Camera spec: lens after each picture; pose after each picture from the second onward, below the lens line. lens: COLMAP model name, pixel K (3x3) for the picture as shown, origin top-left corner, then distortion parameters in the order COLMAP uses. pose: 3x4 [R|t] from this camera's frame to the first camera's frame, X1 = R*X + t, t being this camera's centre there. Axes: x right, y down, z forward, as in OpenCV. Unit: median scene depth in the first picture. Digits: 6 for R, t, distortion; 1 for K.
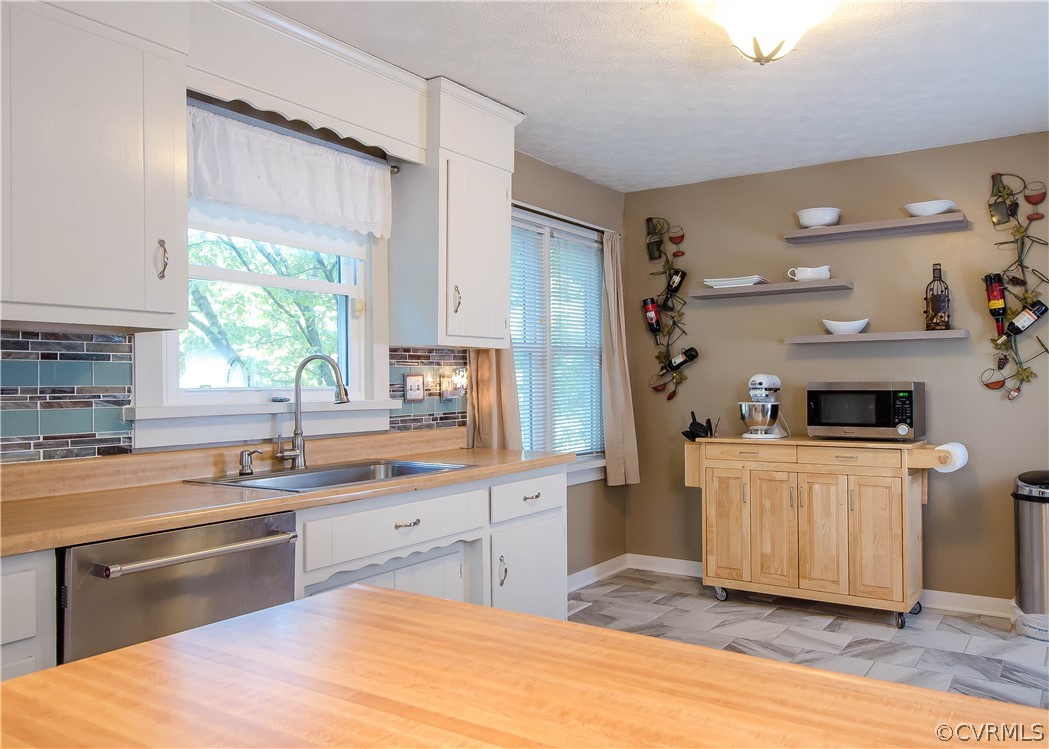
lens RADIAL K [[809.1, 0, 482.1], [0, 809.1, 374.3], [0, 0, 1]] dist [-0.001259, -0.001946]
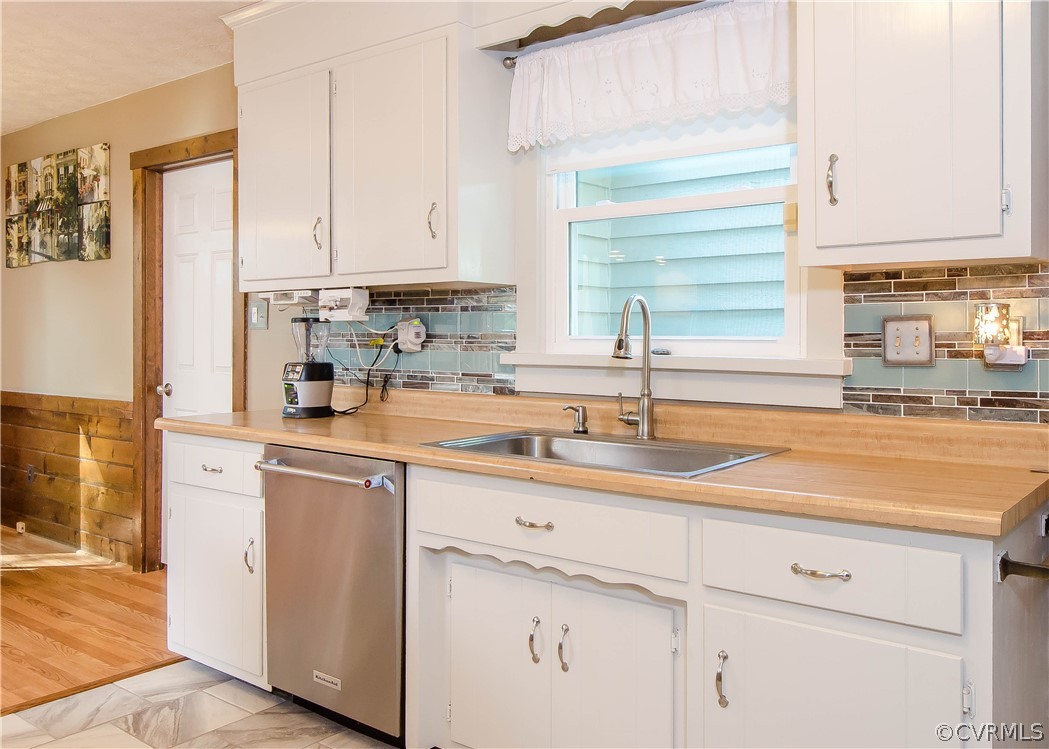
lens RADIAL K [[852.9, 0, 604.0], [0, 852.9, 329.2], [0, 0, 1]] dist [-0.008333, -0.011012]
pose [[0.010782, -0.000508, -0.999942, 0.575140], [0.007813, 0.999969, -0.000424, 0.008248], [0.999911, -0.007808, 0.010785, 0.888732]]
